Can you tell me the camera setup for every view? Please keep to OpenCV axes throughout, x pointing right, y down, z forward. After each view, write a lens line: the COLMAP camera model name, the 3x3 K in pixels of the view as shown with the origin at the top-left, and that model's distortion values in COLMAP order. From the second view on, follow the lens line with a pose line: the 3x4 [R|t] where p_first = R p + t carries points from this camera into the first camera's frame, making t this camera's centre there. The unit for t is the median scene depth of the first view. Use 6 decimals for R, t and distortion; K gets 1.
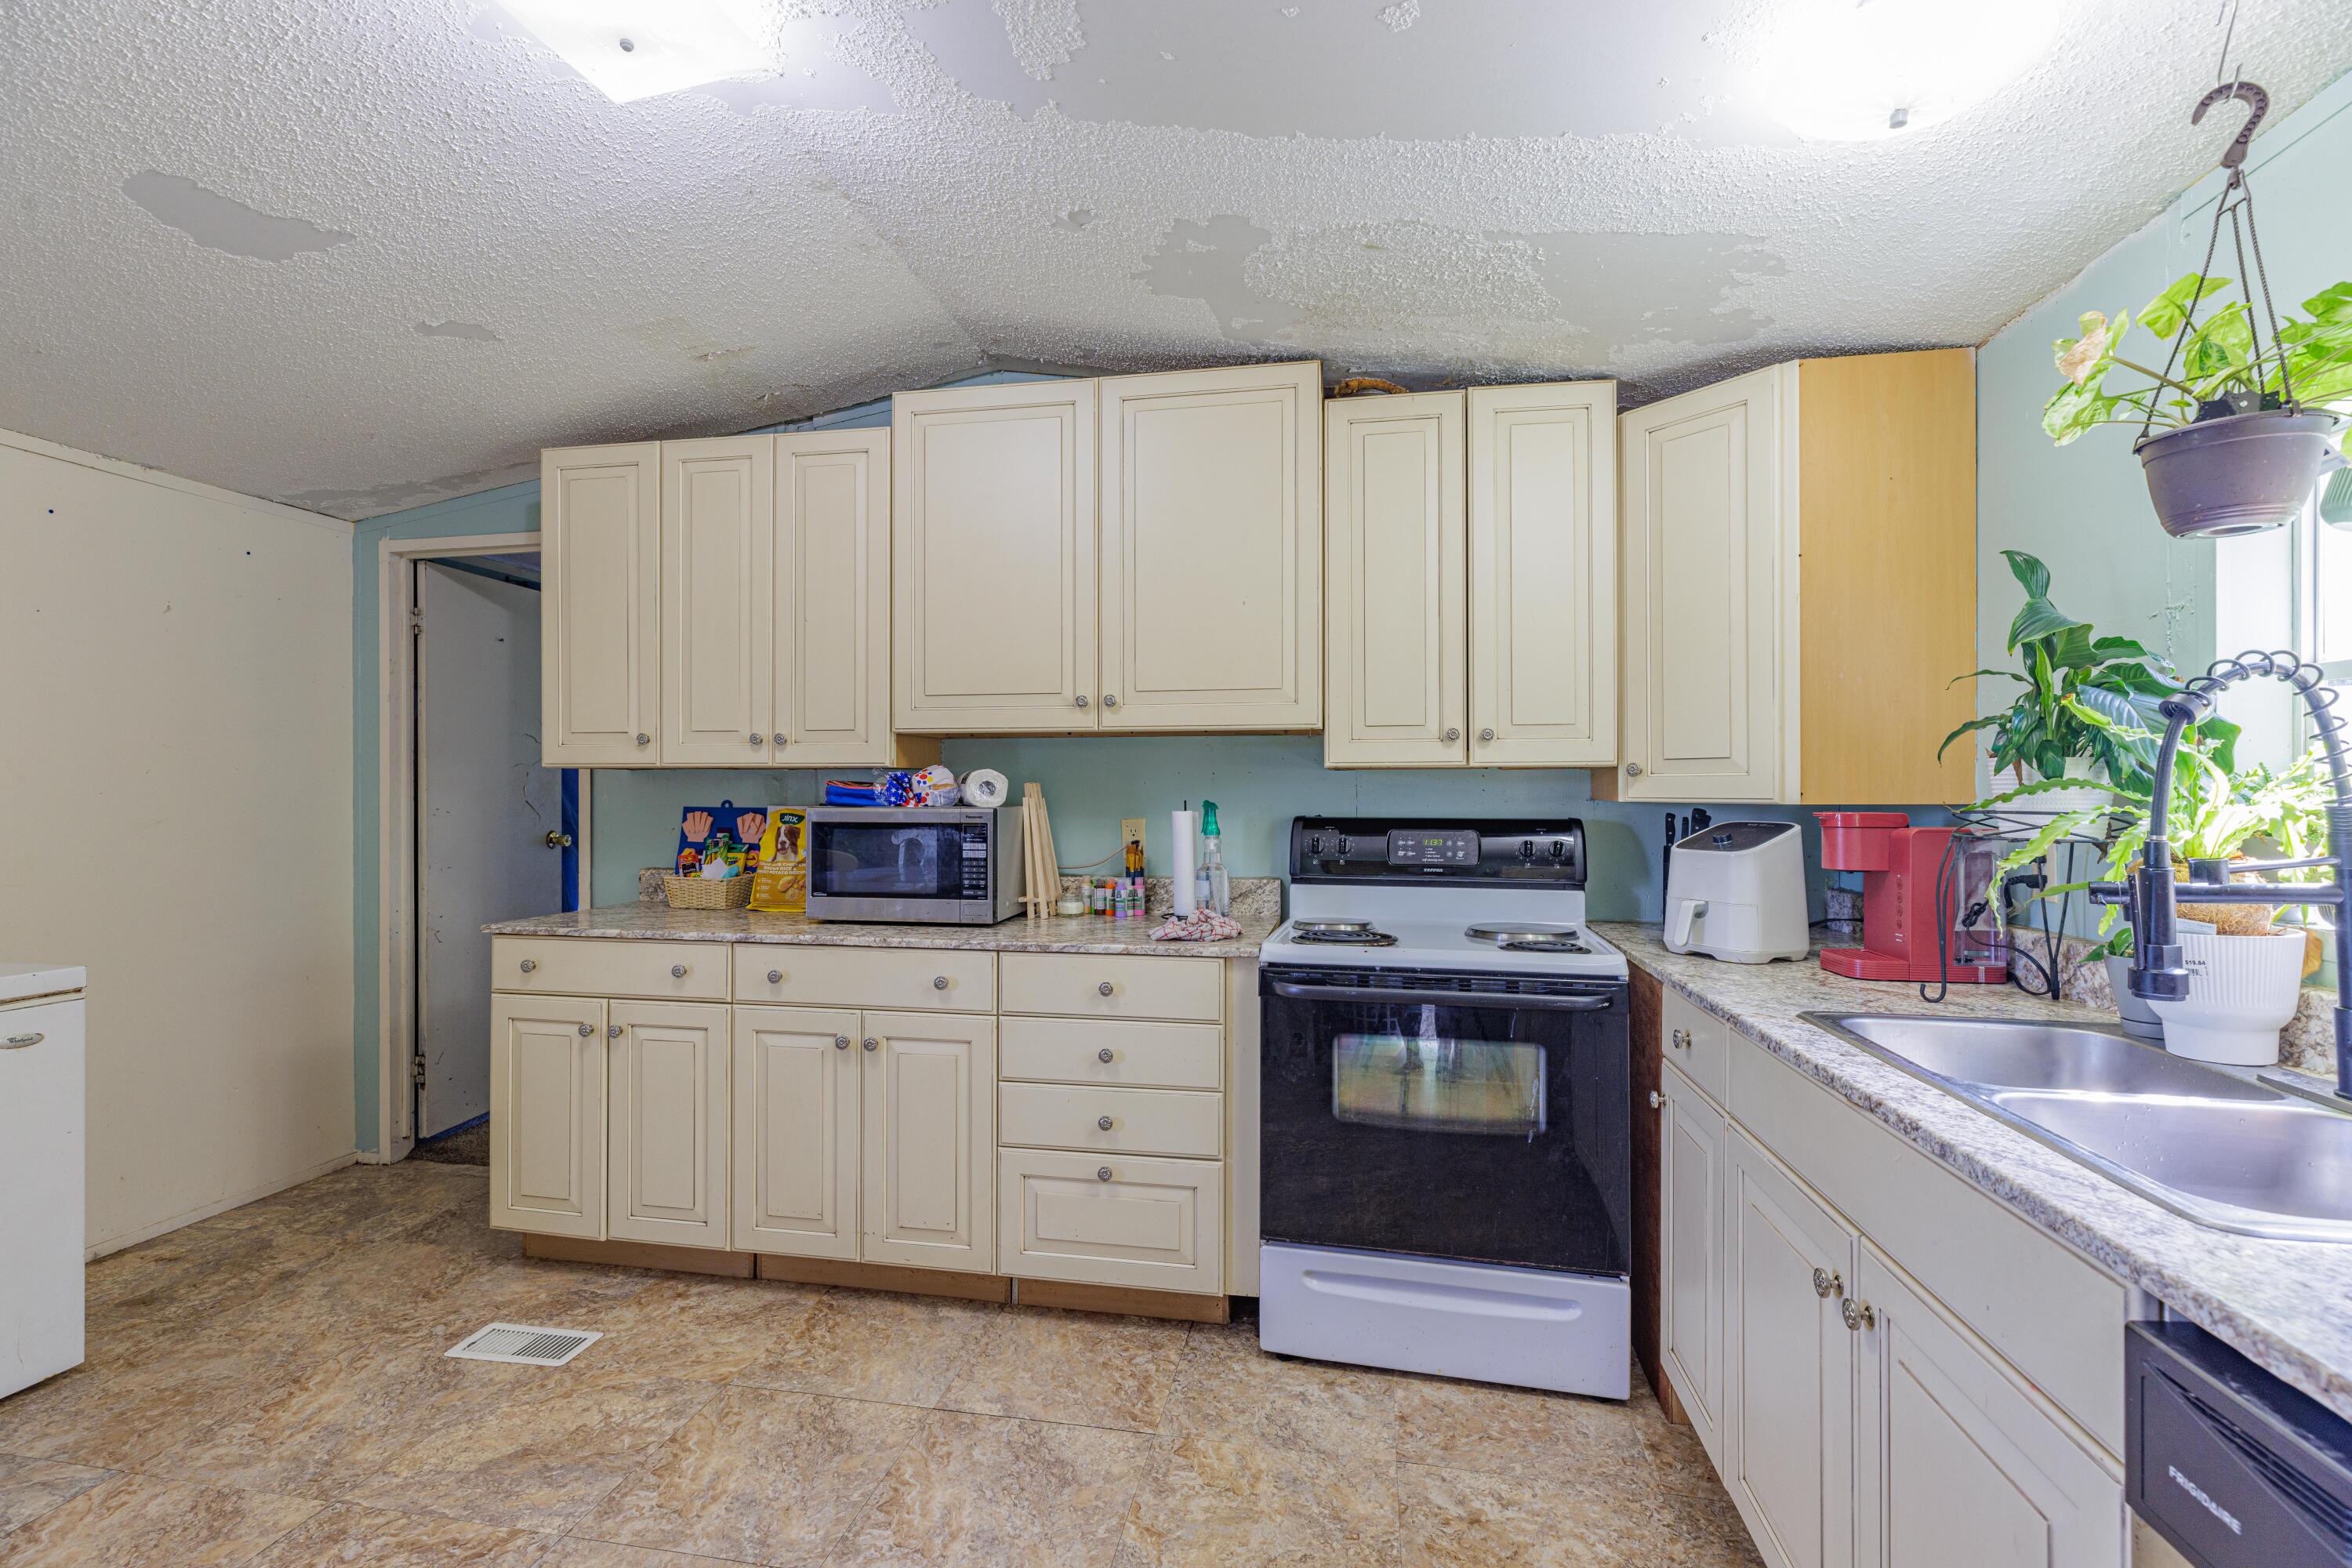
lens RADIAL K [[1042.4, 0, 1173.0], [0, 1042.4, 791.3], [0, 0, 1]] dist [0.003449, 0.000593]
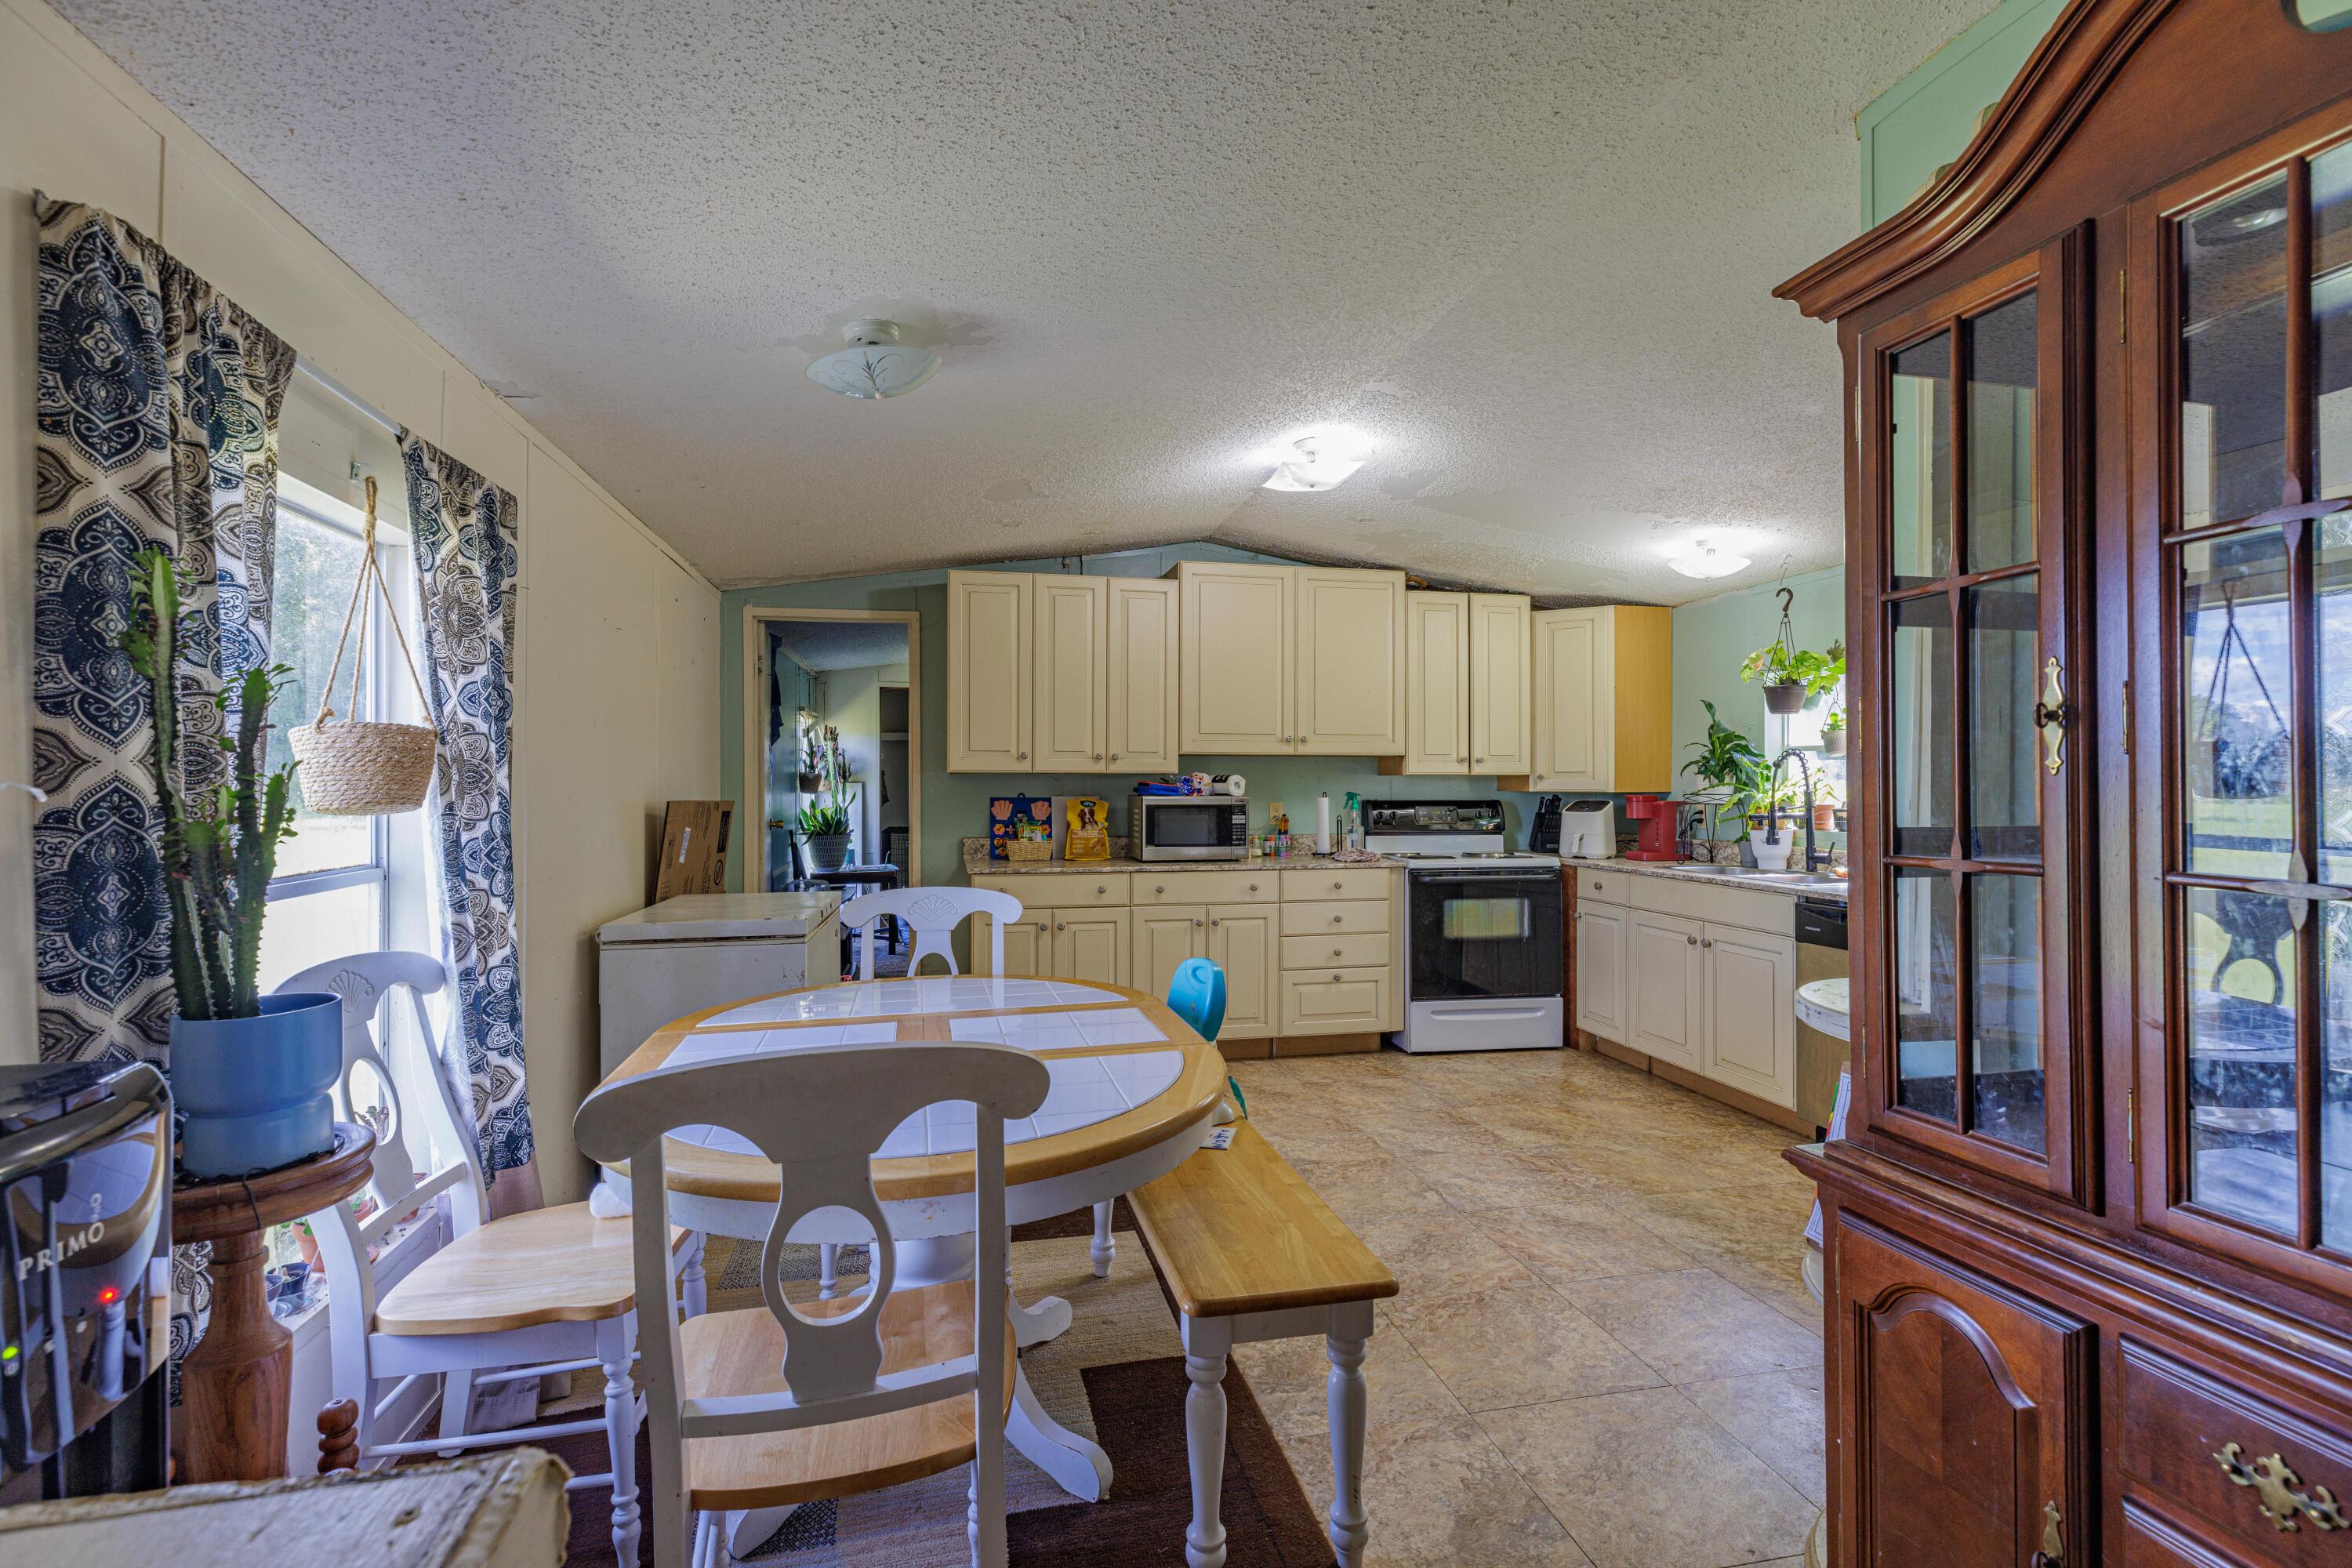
lens RADIAL K [[1042.4, 0, 1173.0], [0, 1042.4, 791.3], [0, 0, 1]] dist [0.003449, 0.000593]
pose [[0.921392, -0.003967, 0.388615, -1.094058], [0.001094, 0.999970, 0.007615, -0.007556], [-0.388634, -0.006591, 0.921369, -0.699246]]
